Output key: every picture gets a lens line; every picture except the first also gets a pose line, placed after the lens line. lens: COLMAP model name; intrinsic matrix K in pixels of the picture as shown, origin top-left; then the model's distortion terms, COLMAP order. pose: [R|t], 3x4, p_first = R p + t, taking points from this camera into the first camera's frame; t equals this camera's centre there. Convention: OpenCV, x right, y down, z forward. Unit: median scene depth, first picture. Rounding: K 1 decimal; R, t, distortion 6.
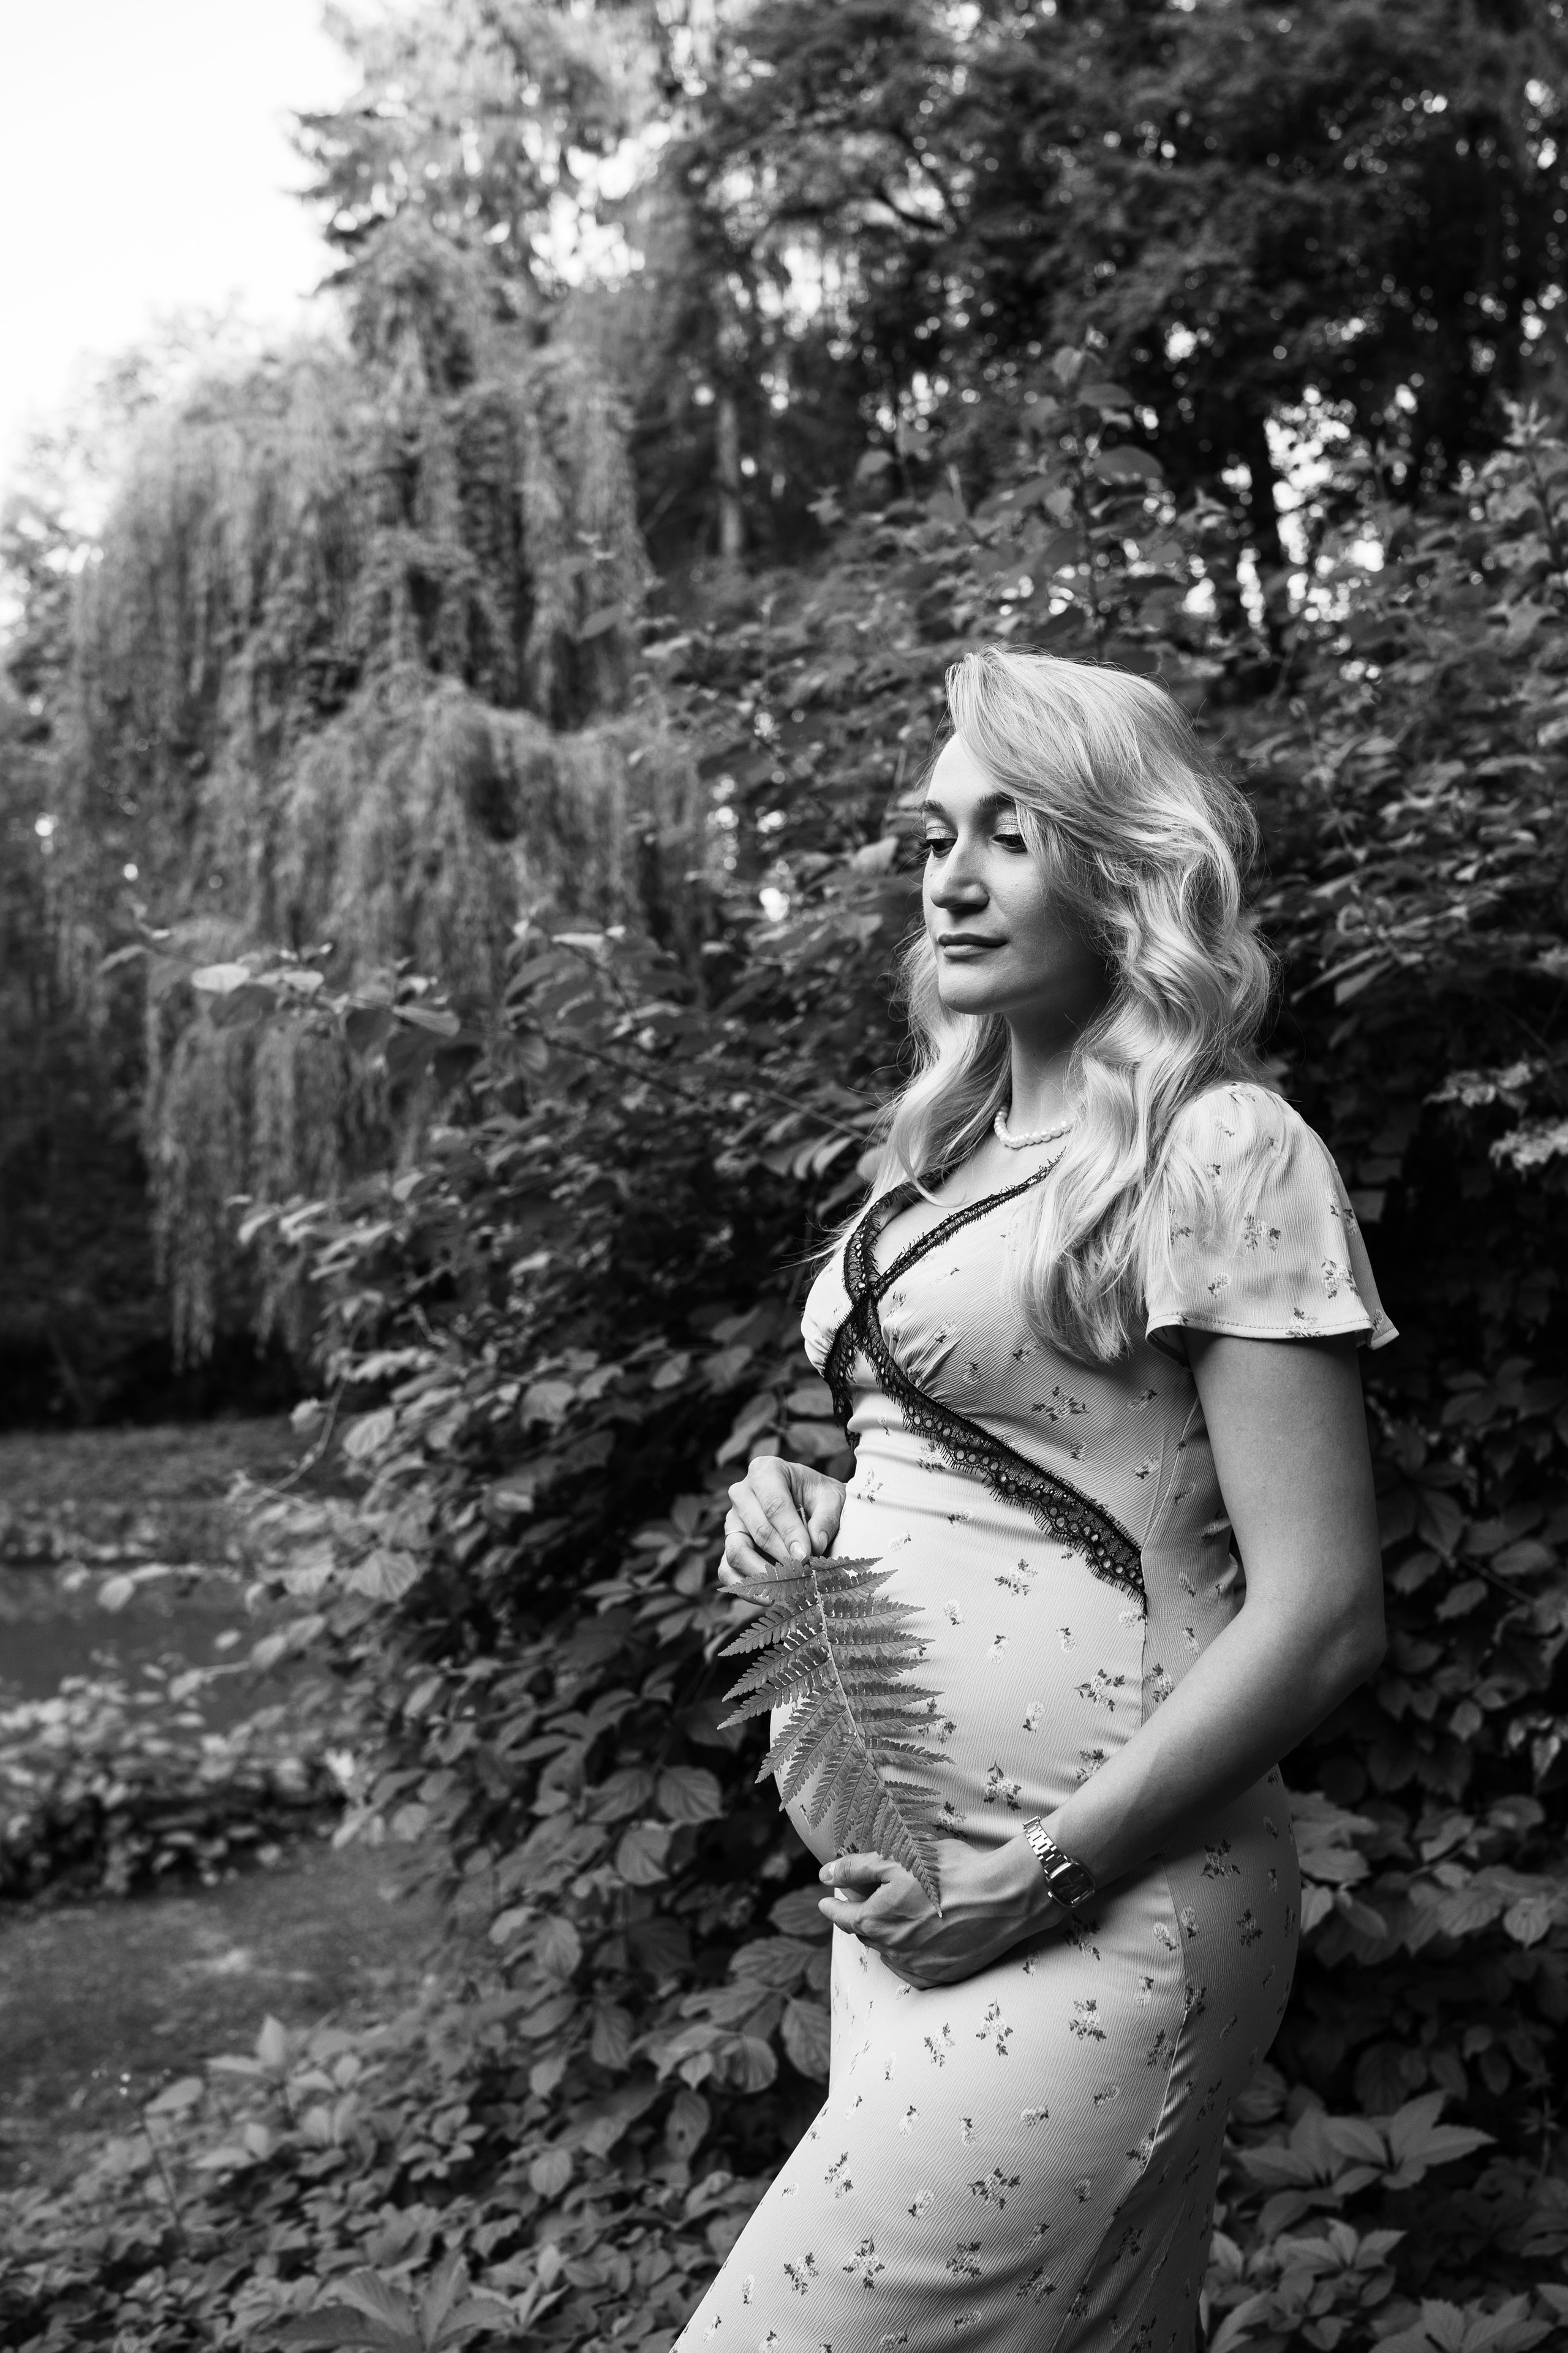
lens RADIAL K [[2378.1, 0, 784.2], [0, 2378.1, 1233.5], [0, 0, 1]] dist [-0.181159, 0.244869]
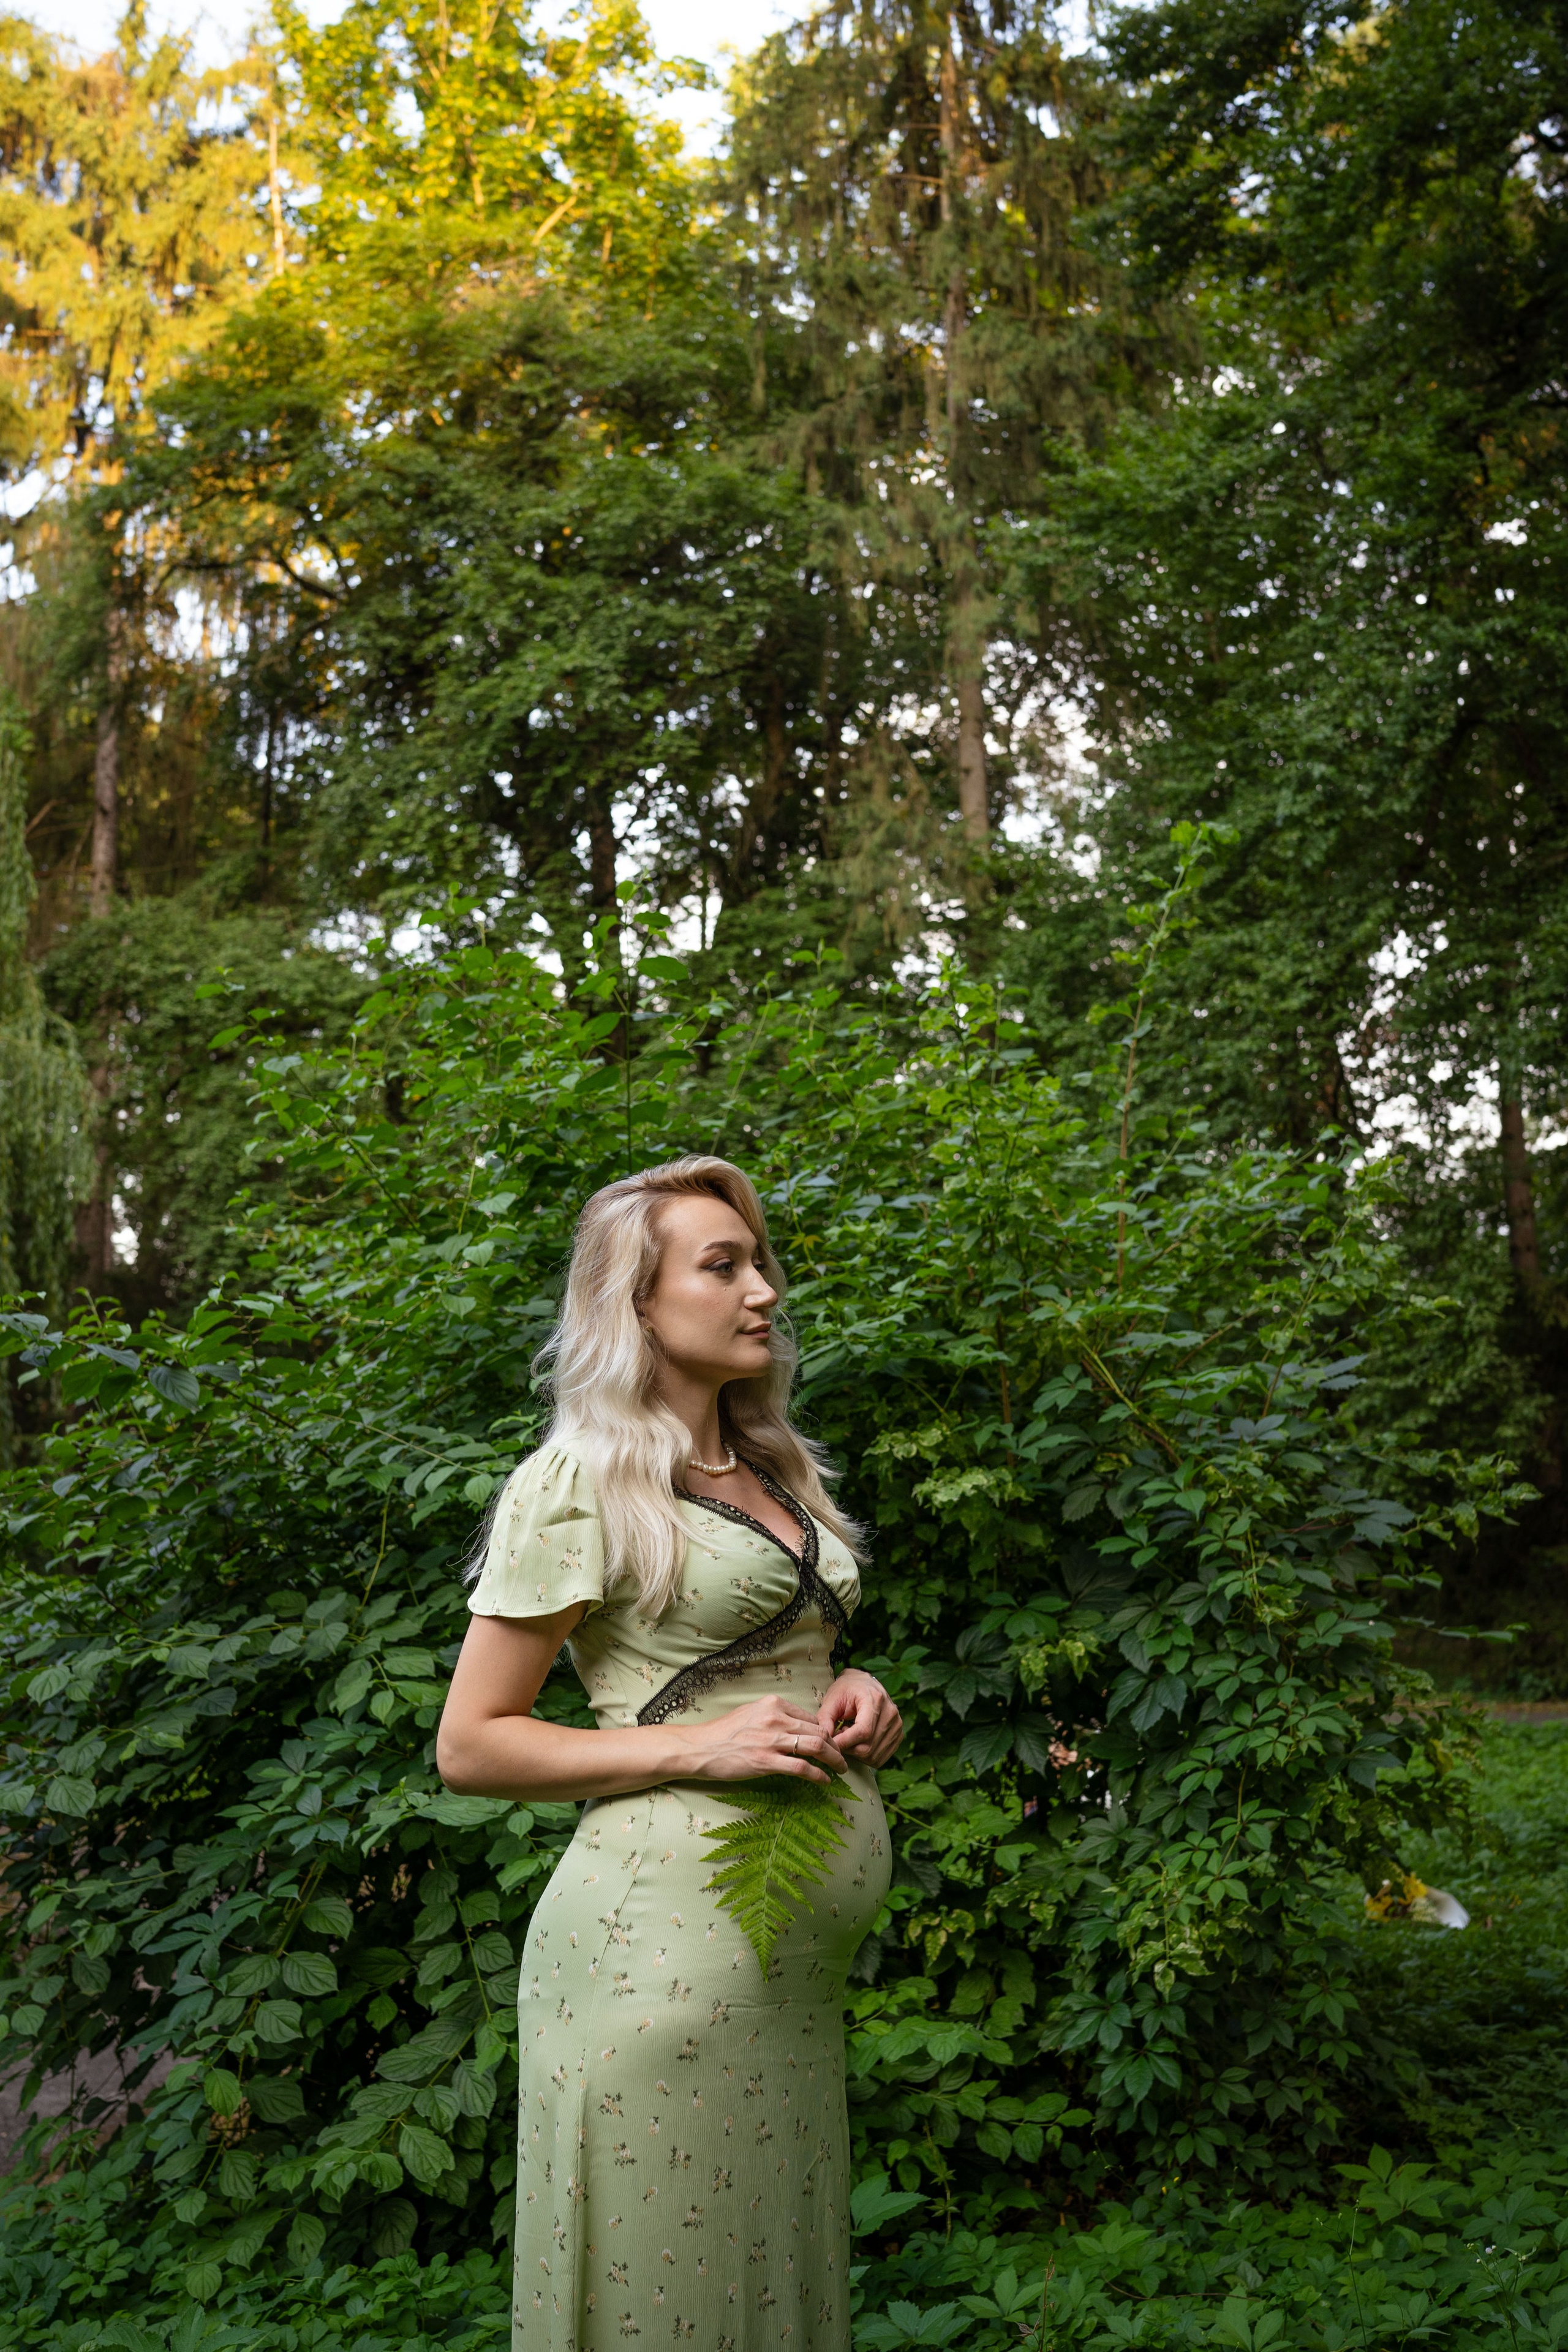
lens RADIAL K [[2377.2, 0, 784.2], [0, 2377.2, 1232.9], [0, 0, 1]] dist [-0.181159, 0.244869]
pose [[0.953337, 0.066485, 0.294498, -0.165793], [-0.026843, 0.990254, -0.136663, 0.005979], [-0.300714, 0.122380, 0.945830, -0.272489]]
